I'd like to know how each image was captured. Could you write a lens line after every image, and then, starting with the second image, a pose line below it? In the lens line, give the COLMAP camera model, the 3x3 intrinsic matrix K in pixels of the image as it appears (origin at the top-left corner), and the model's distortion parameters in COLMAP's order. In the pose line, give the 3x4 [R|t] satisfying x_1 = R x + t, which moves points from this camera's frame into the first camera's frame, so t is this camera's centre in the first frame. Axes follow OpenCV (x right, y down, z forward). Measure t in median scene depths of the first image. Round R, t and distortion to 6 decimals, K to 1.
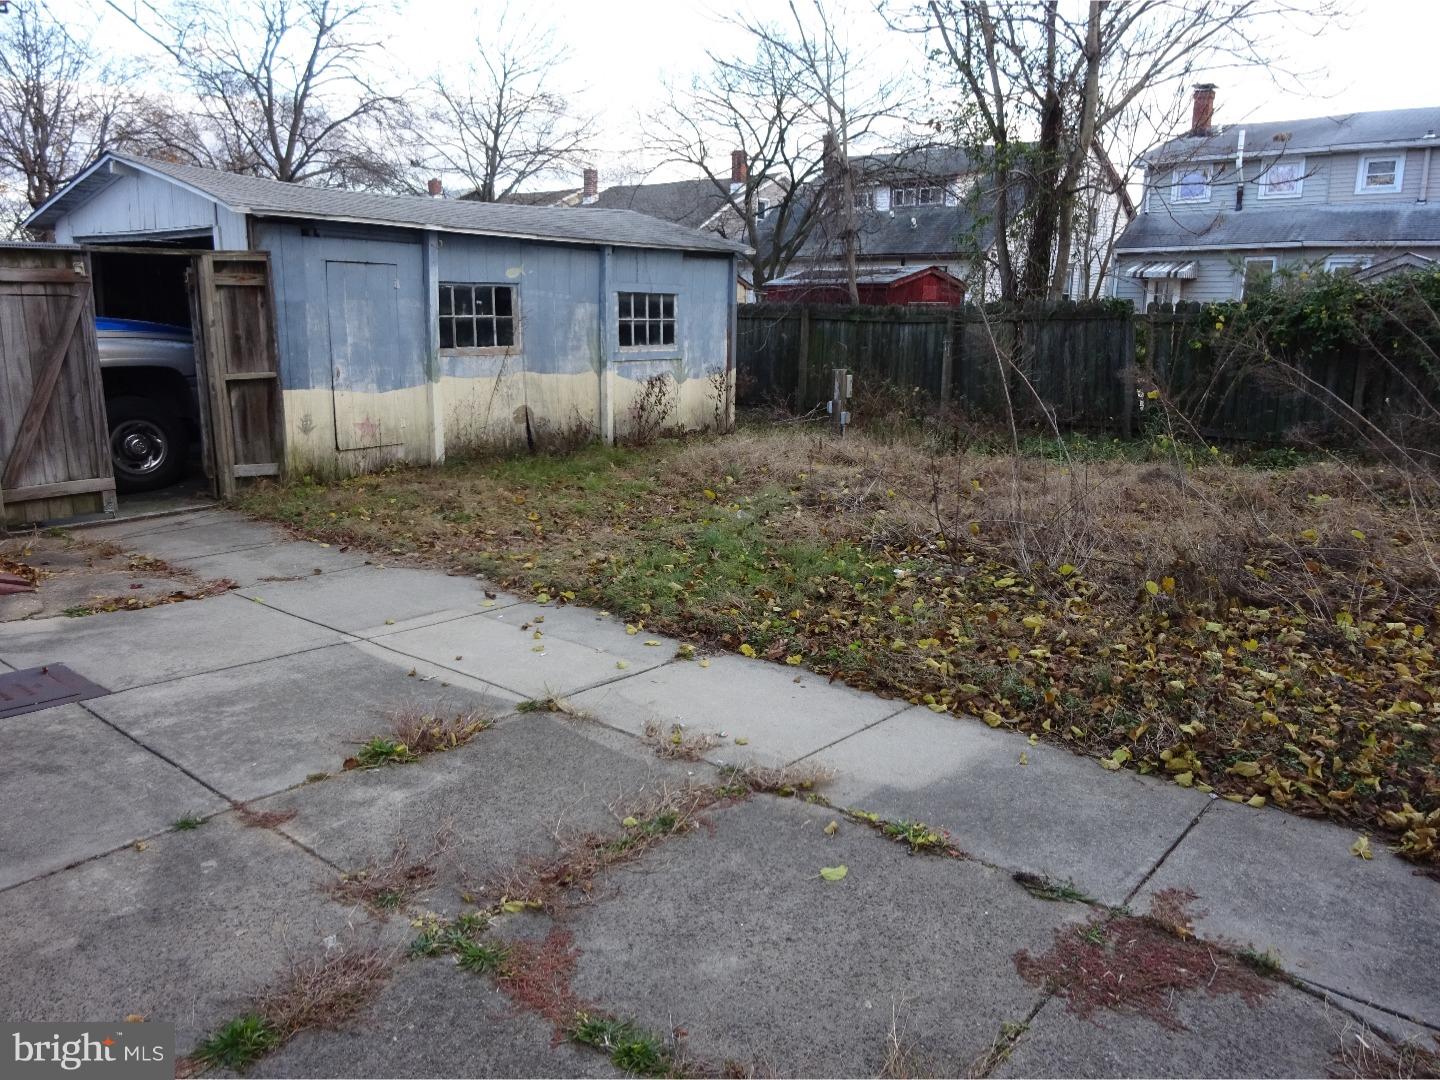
lens RADIAL K [[1030.9, 0, 718.0], [0, 1030.9, 538.9], [0, 0, 1]] dist [0.002714, -0.000762]
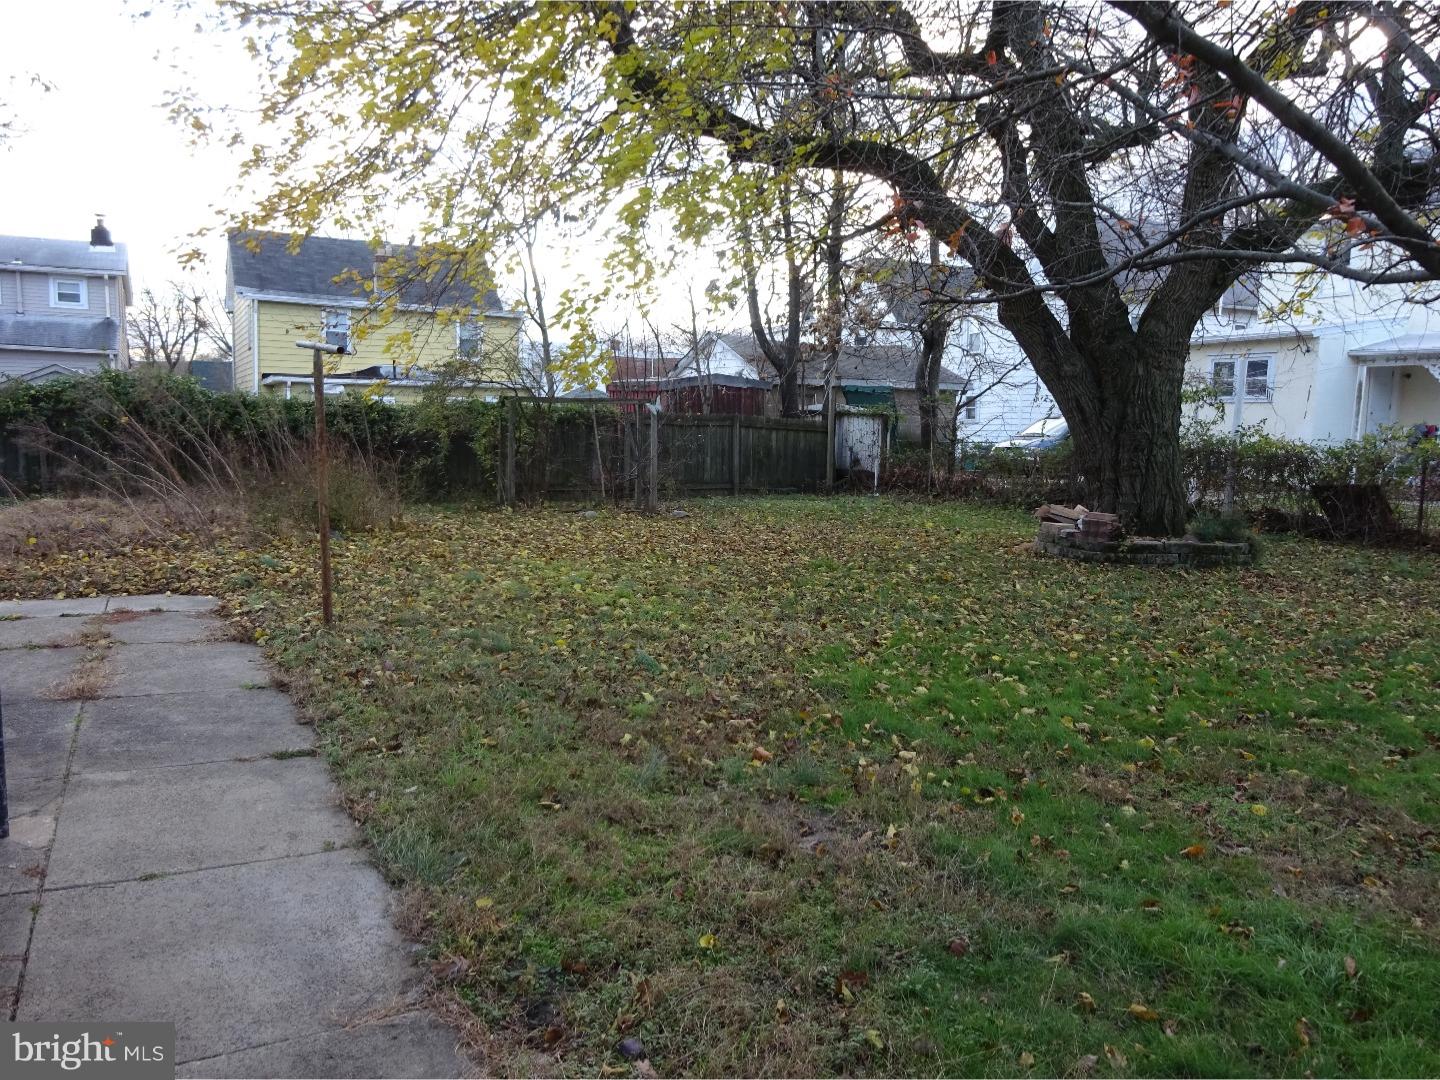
lens RADIAL K [[1030.9, 0, 719.4], [0, 1030.9, 539.6], [0, 0, 1]] dist [0.002714, -0.000762]
pose [[0.366071, -0.104338, 0.924719, -0.391916], [0.180733, 0.982745, 0.039338, 0.087776], [-0.912868, 0.152727, 0.378612, -0.404596]]
